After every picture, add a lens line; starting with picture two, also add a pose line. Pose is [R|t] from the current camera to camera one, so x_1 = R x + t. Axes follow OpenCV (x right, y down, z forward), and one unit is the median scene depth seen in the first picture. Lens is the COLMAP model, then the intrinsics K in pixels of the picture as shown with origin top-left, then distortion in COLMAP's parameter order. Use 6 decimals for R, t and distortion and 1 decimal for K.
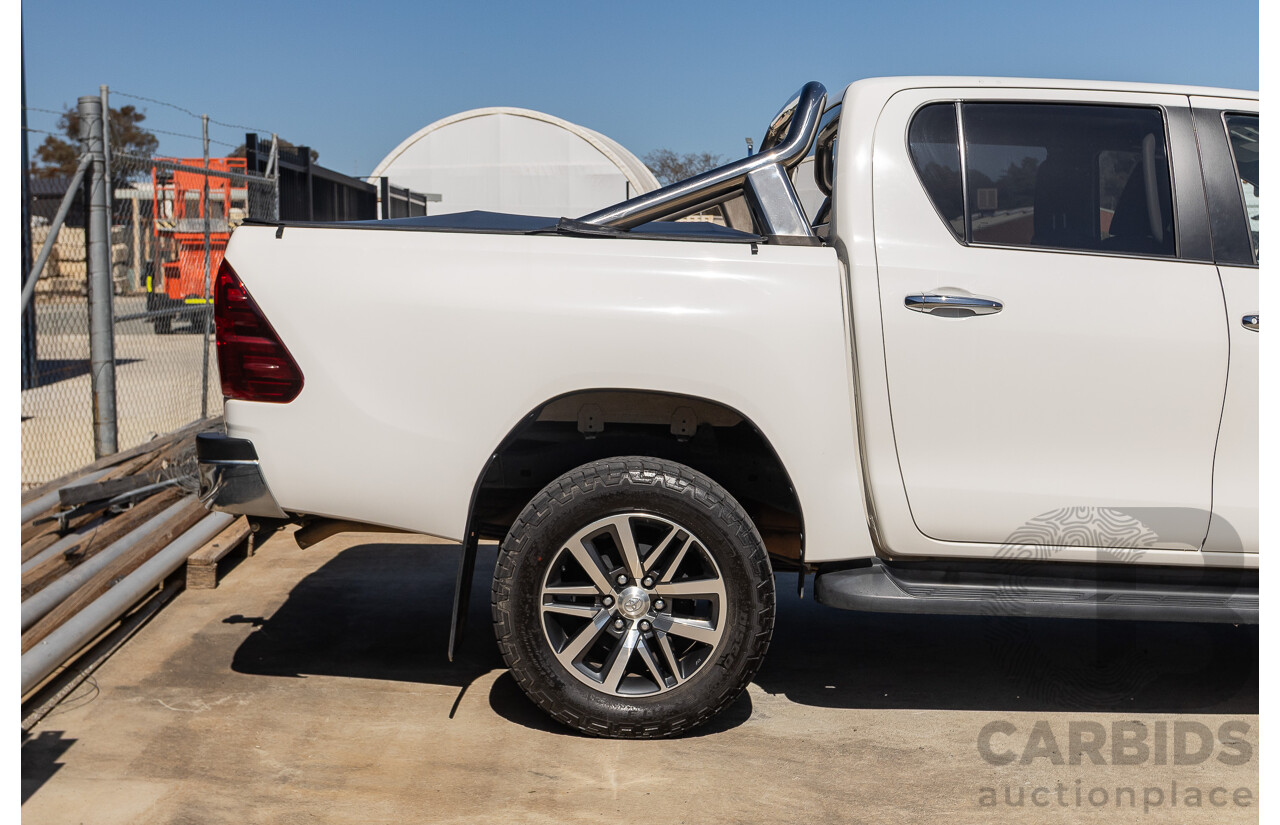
lens RADIAL K [[1741.5, 0, 640.0], [0, 1741.5, 412.5], [0, 0, 1]] dist [0.004061, -0.038257]
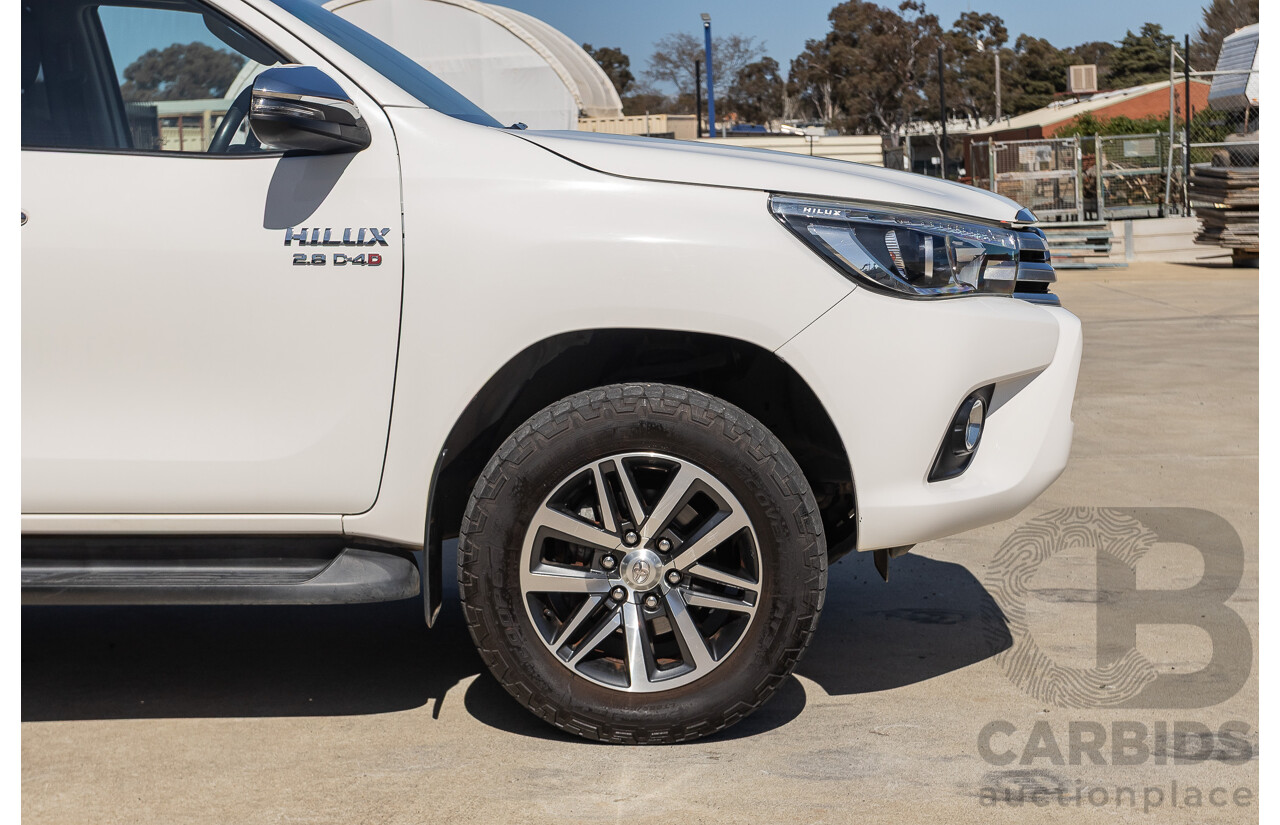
lens RADIAL K [[2216.2, 0, 640.0], [0, 2216.2, 412.5], [0, 0, 1]] dist [-0.040021, -0.060747]
pose [[0.998655, -0.036924, -0.036397, 0.697340], [0.037594, 0.999133, 0.017892, 0.029404], [0.035704, -0.019237, 0.999177, 0.025761]]
